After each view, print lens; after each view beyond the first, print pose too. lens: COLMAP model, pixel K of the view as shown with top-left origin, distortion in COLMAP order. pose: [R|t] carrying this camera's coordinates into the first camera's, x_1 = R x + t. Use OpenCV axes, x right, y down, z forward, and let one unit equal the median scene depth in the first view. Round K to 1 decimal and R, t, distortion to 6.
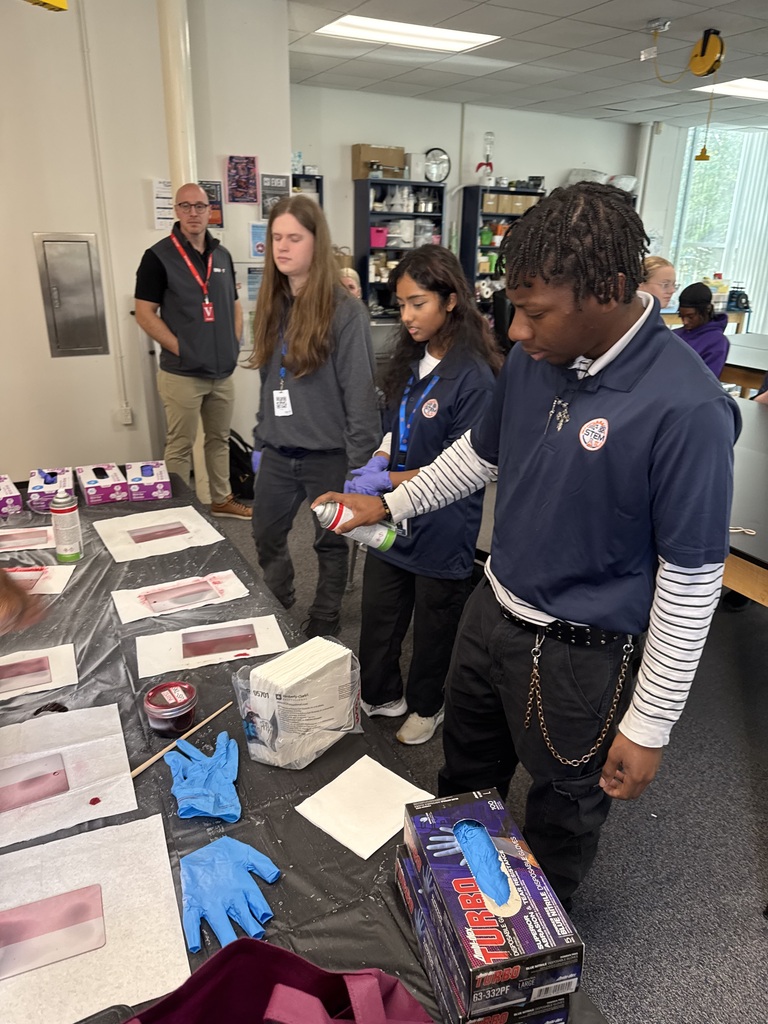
lens RADIAL K [[729.5, 0, 396.7], [0, 729.5, 520.6], [0, 0, 1]] dist [0.025029, -0.022793]
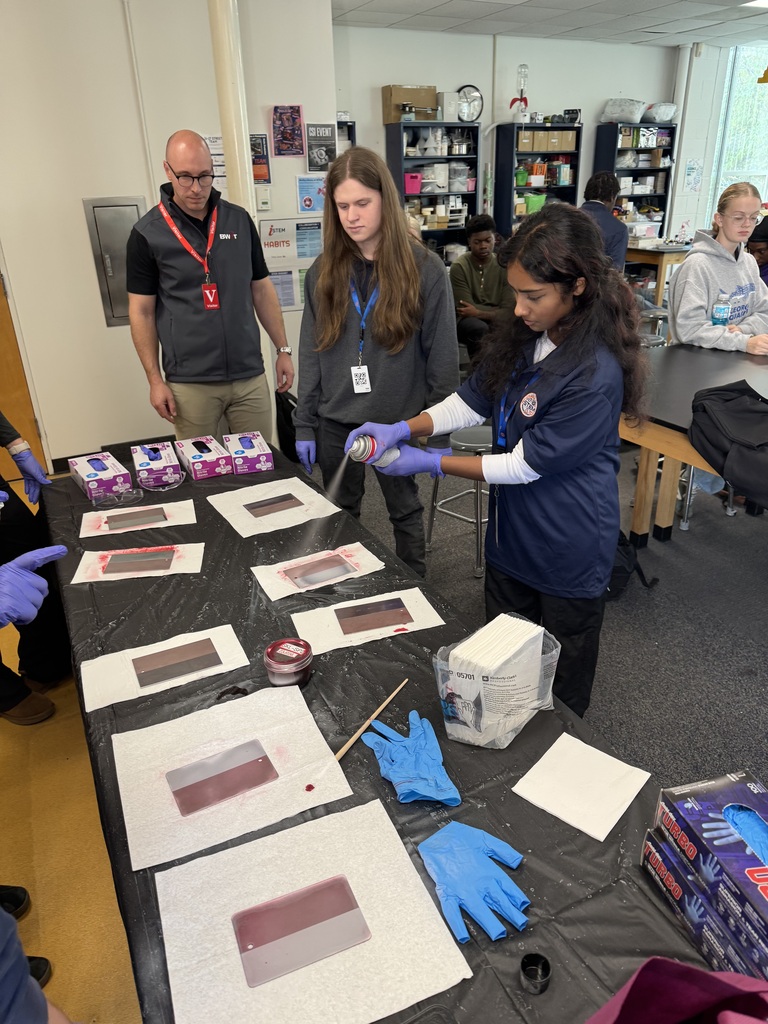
lens RADIAL K [[729.5, 0, 405.0], [0, 729.5, 521.0], [0, 0, 1]] dist [0.025029, -0.022793]
pose [[0.998750, -0.039510, -0.030613, -0.134748], [0.041371, 0.997170, 0.062775, -0.019944], [0.028046, -0.063964, 0.997558, 0.021143]]
